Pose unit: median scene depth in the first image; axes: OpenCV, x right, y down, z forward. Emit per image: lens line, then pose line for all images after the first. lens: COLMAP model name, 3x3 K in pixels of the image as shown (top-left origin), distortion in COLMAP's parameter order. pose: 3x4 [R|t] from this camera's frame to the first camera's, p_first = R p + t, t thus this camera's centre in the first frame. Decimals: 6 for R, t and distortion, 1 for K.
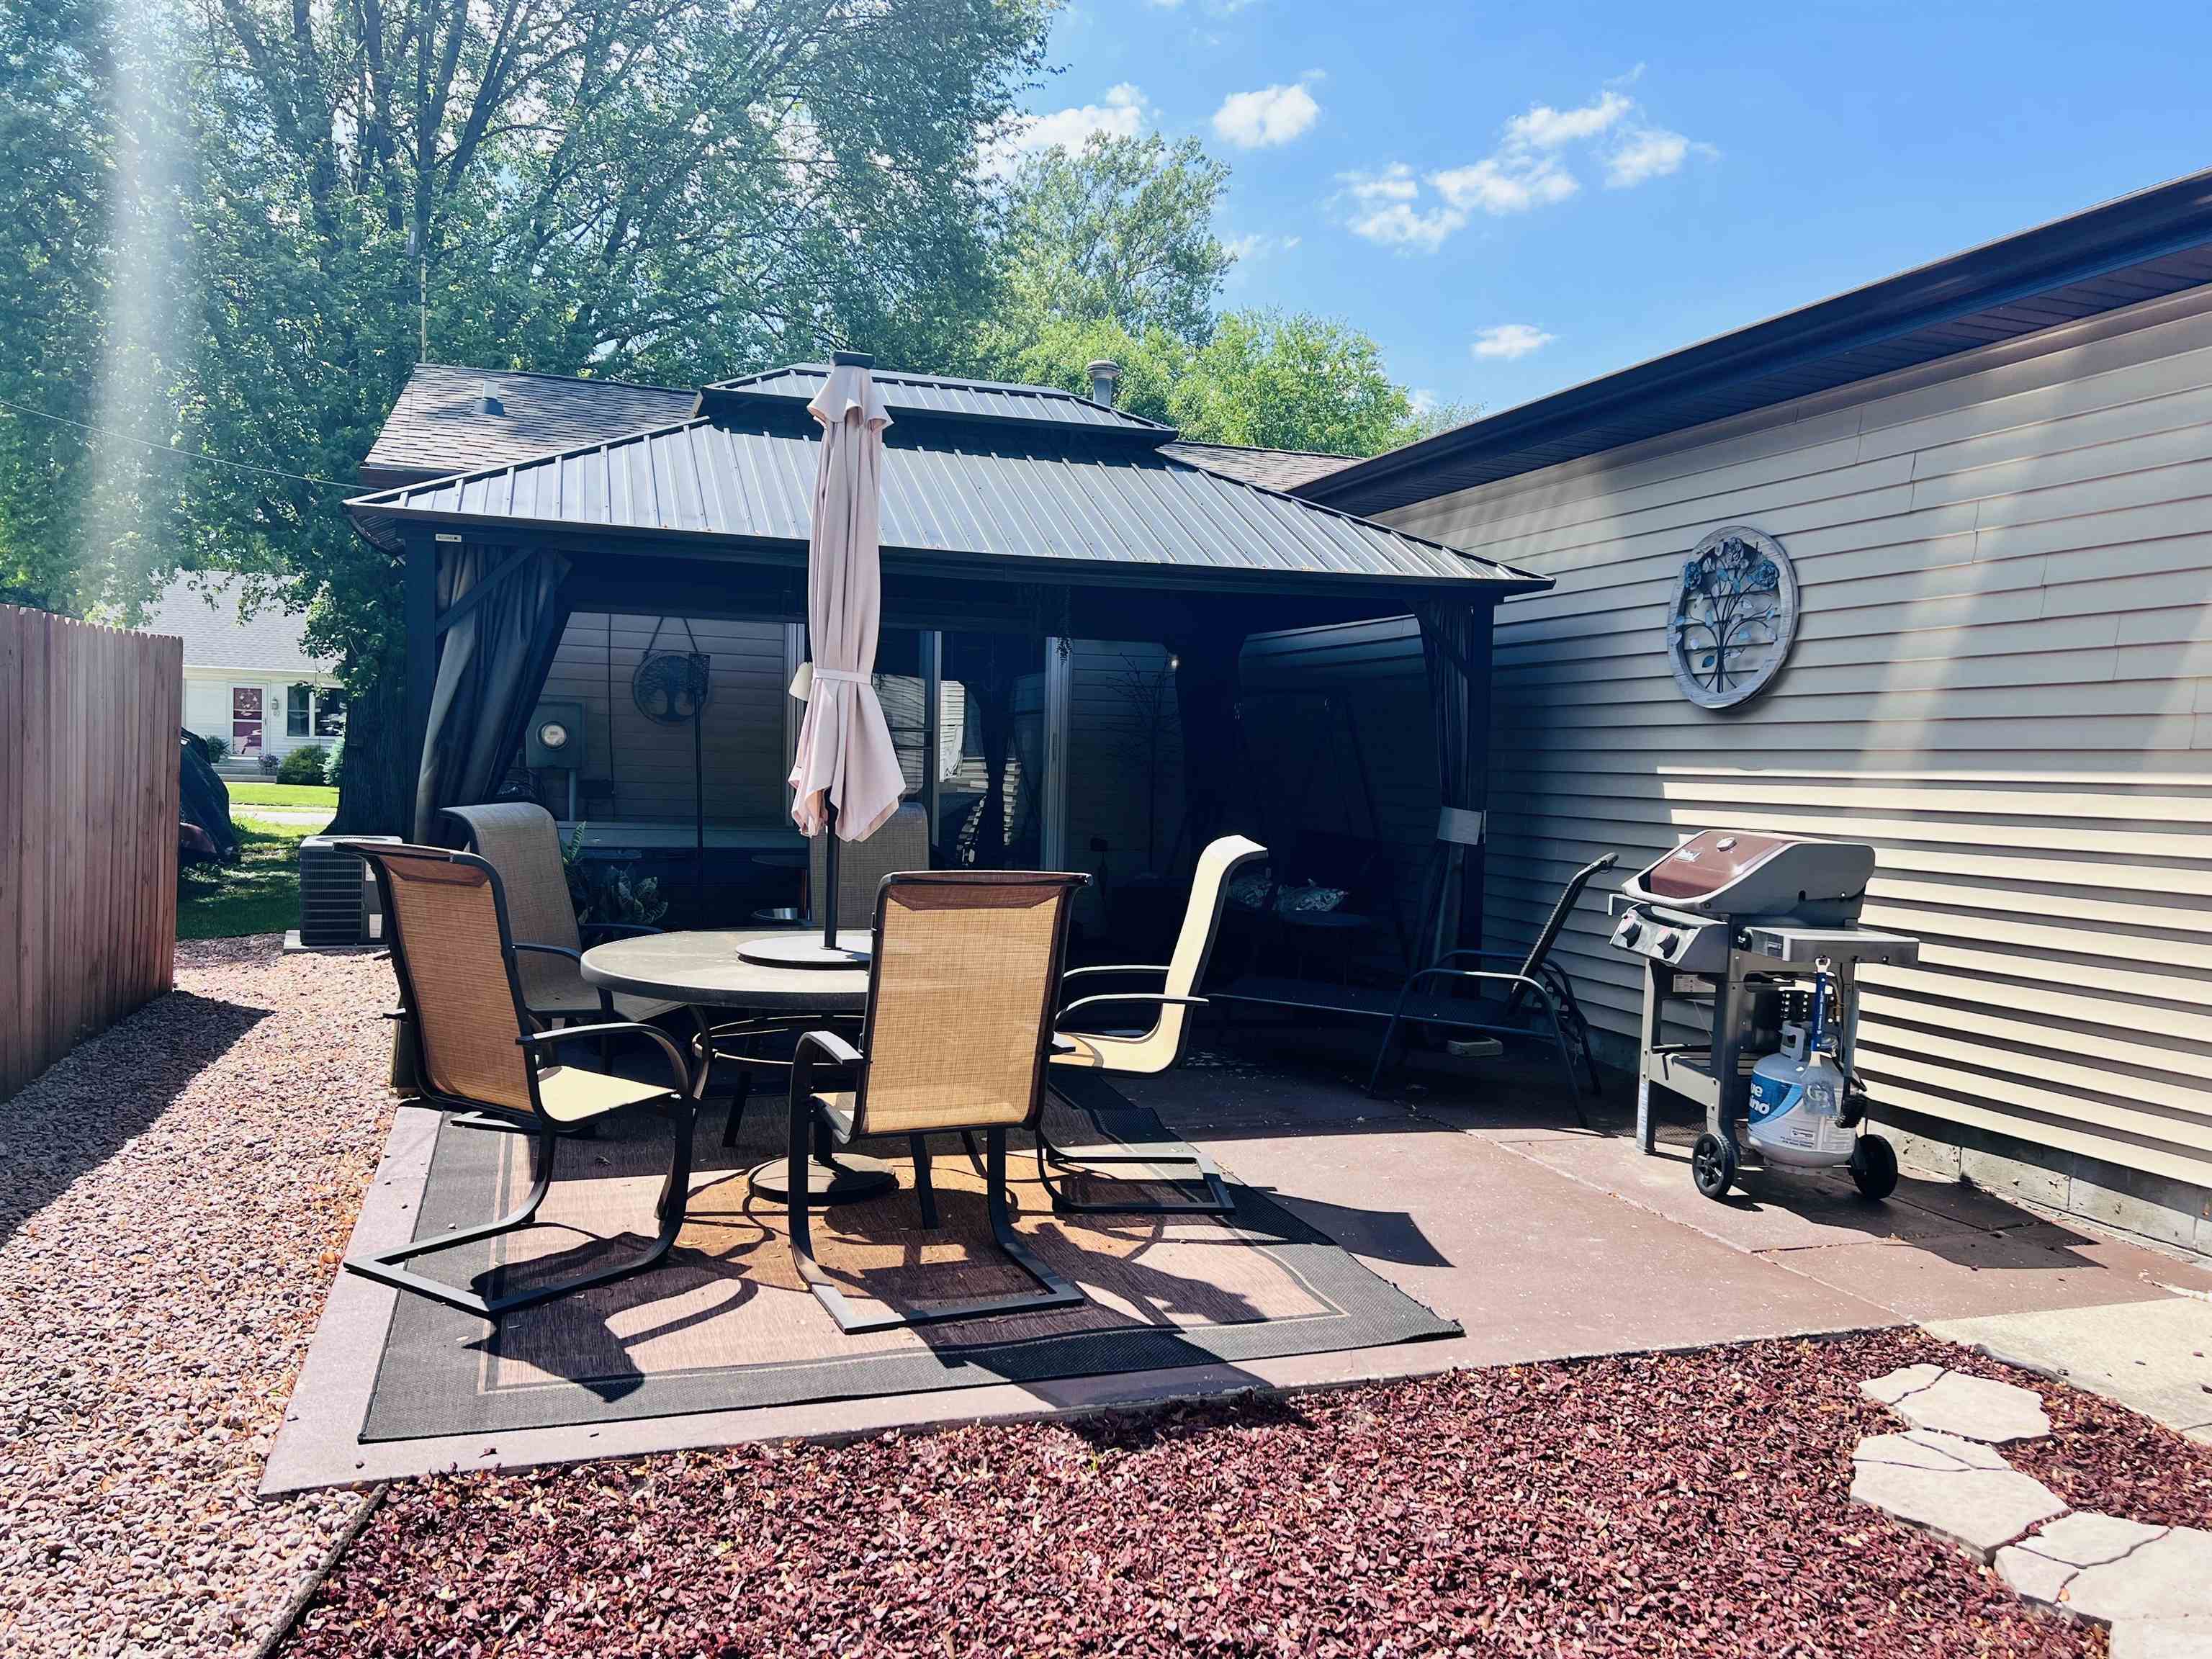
lens RADIAL K [[1651.5, 0, 1106.0], [0, 1651.5, 829.5], [0, 0, 1]] dist [0.094579, -0.118092]
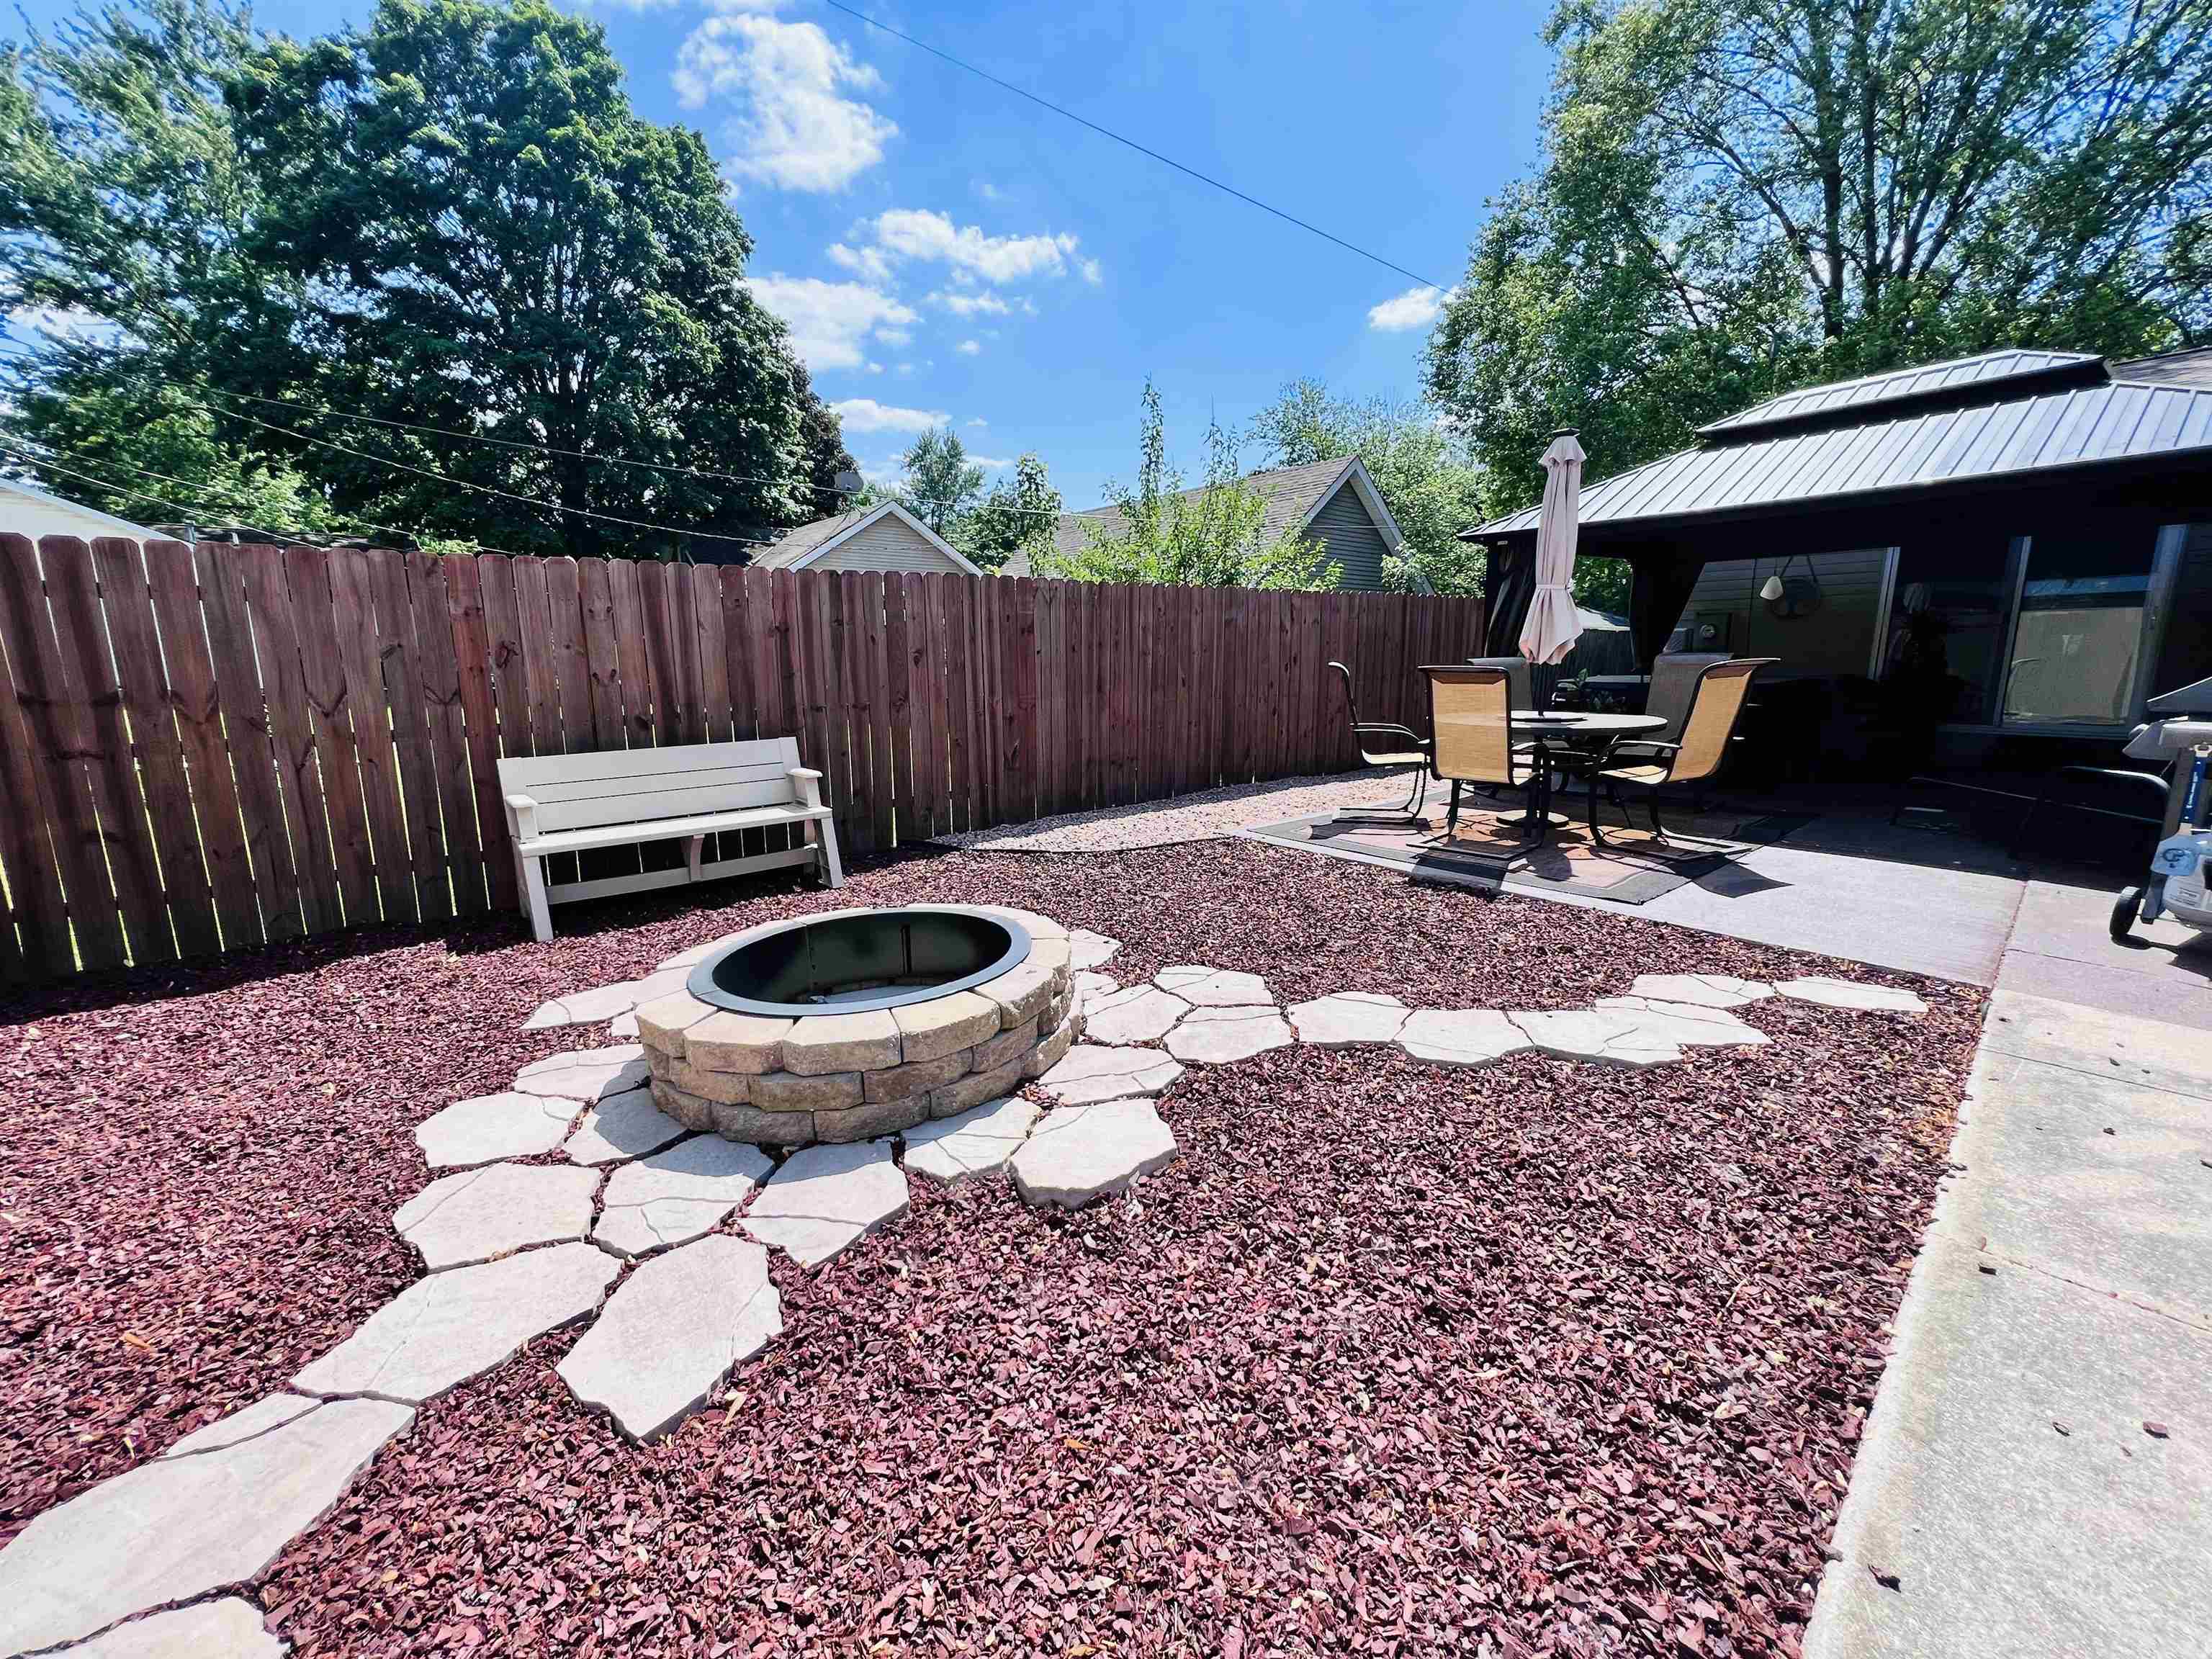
lens RADIAL K [[888.8, 0, 1106.0], [0, 888.8, 829.5], [0, 0, 1]] dist [0.001480, 0.000093]
pose [[0.342457, 0.145178, -0.928249, 0.975513], [-0.017252, 0.988794, 0.148283, 0.071856], [0.939375, -0.034766, 0.341124, 0.059033]]
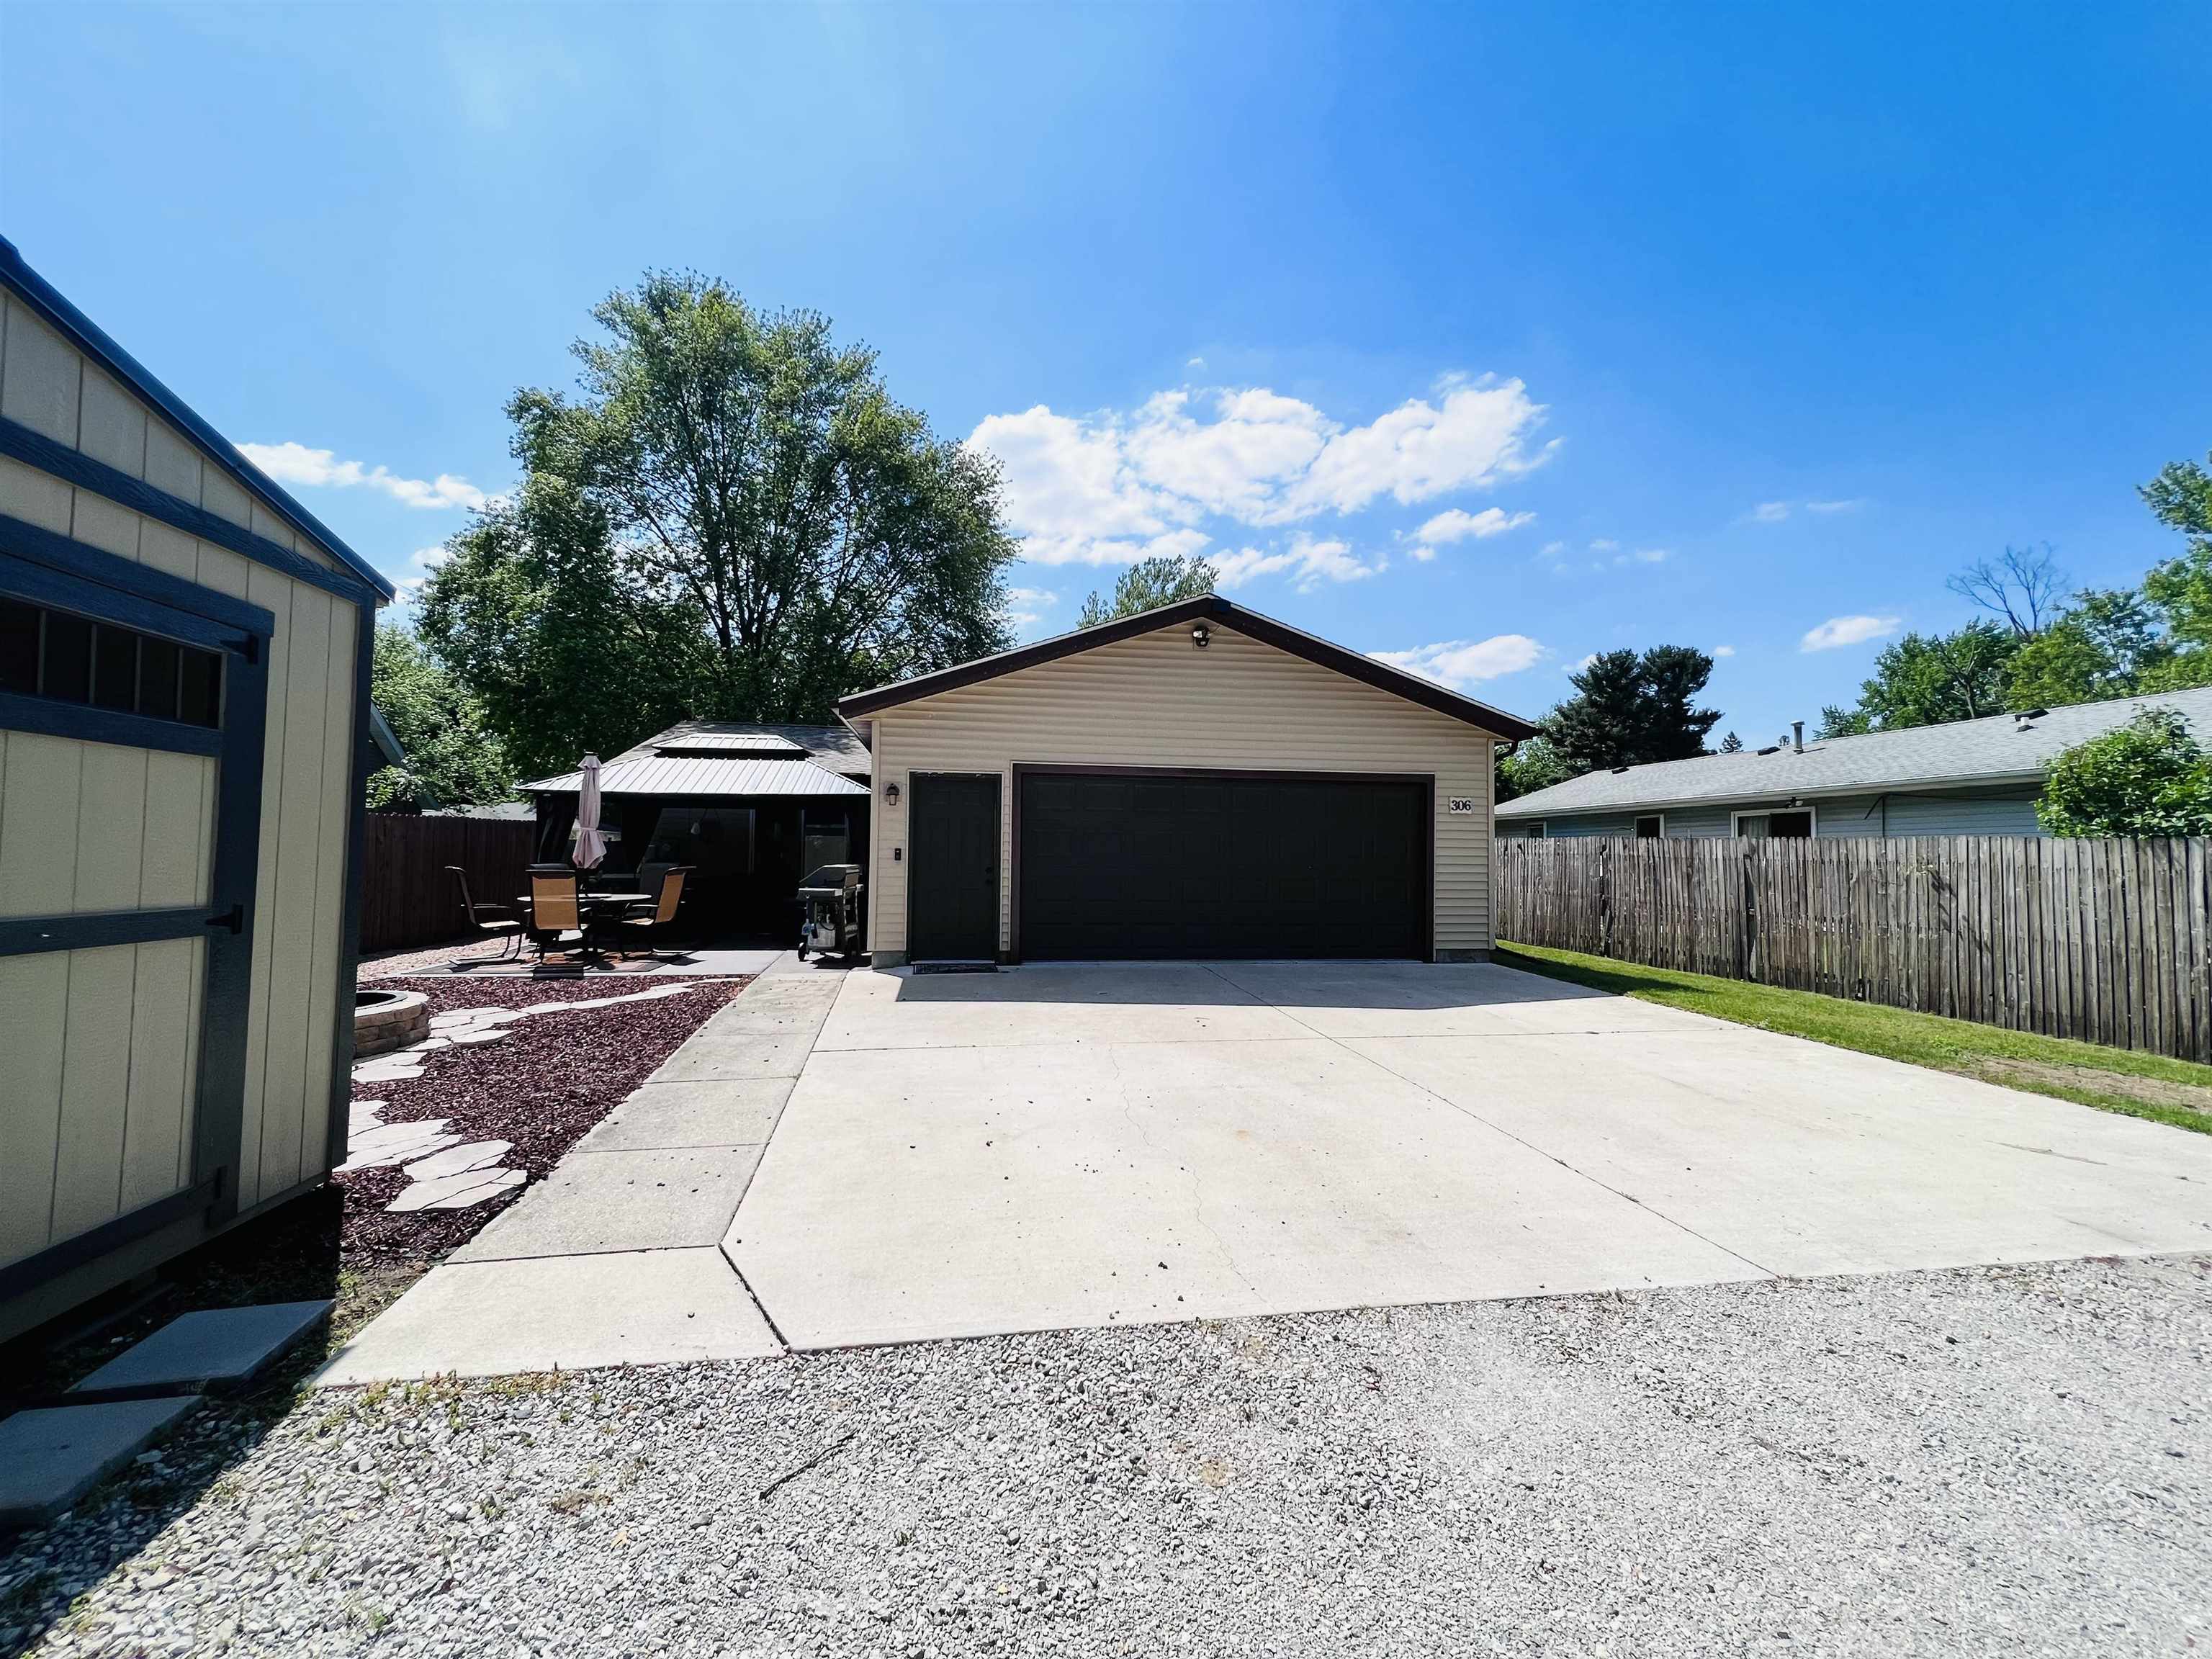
lens RADIAL K [[852.6, 0, 1106.0], [0, 852.6, 829.5], [0, 0, 1]] dist [0.000930, 0.000053]
pose [[0.986708, -0.027609, -0.160140, 1.918071], [0.015870, 0.997123, -0.074122, 0.108649], [0.161725, 0.070595, 0.984307, -1.205735]]
